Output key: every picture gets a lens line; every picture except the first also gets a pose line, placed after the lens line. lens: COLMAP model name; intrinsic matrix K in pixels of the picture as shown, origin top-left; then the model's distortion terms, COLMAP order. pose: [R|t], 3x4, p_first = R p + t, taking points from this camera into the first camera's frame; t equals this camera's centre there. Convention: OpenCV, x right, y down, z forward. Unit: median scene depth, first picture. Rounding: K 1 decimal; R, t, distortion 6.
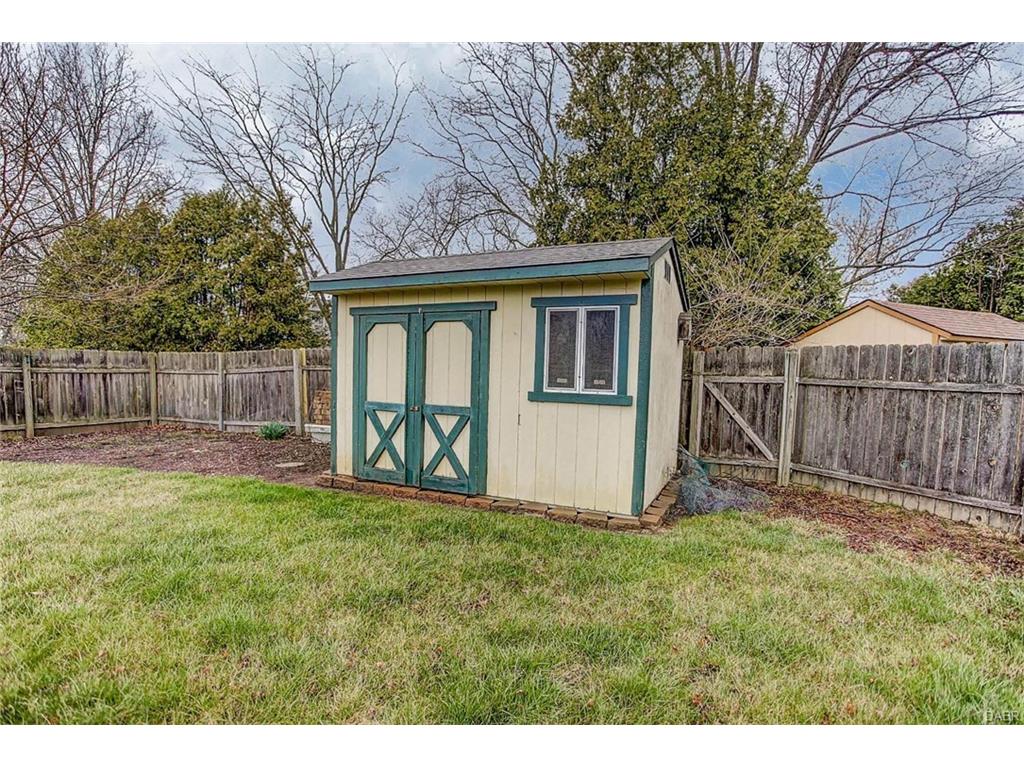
lens RADIAL K [[504.6, 0, 514.2], [0, 504.6, 377.2], [0, 0, 1]] dist [-0.061146, 0.028762]
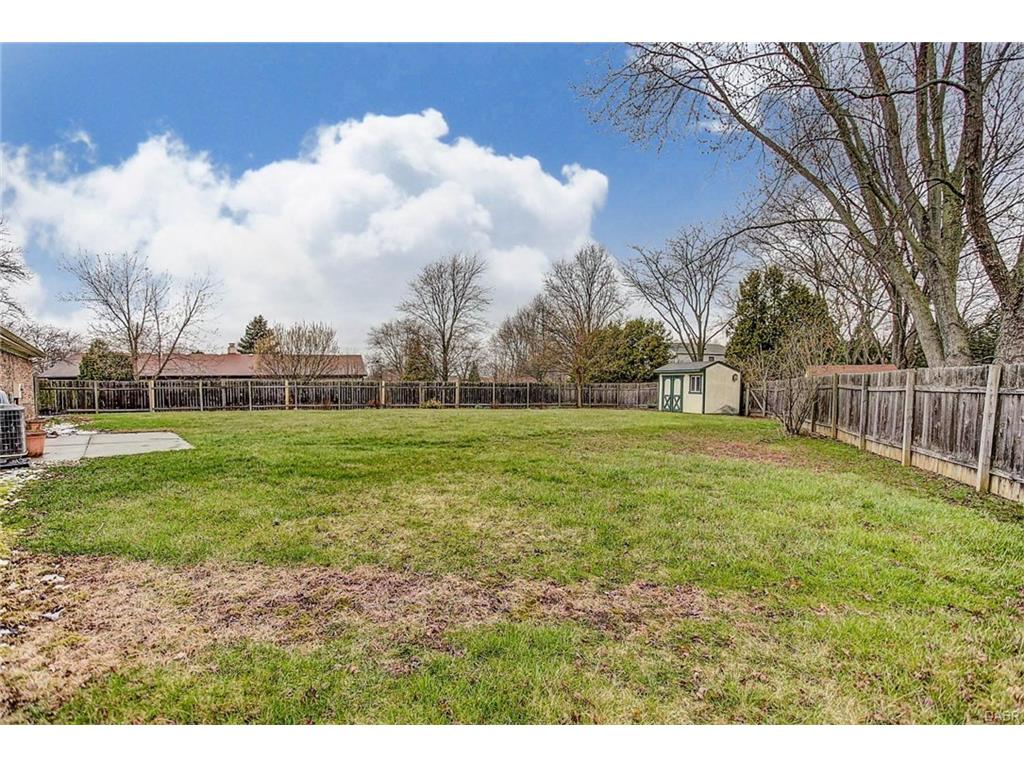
lens RADIAL K [[504.6, 0, 514.2], [0, 504.6, 377.2], [0, 0, 1]] dist [-0.061146, 0.028762]
pose [[0.708403, -0.016158, -0.705623, 2.200678], [-0.017417, 0.999033, -0.040363, 0.106867], [0.705593, 0.040884, 0.707437, -3.619378]]
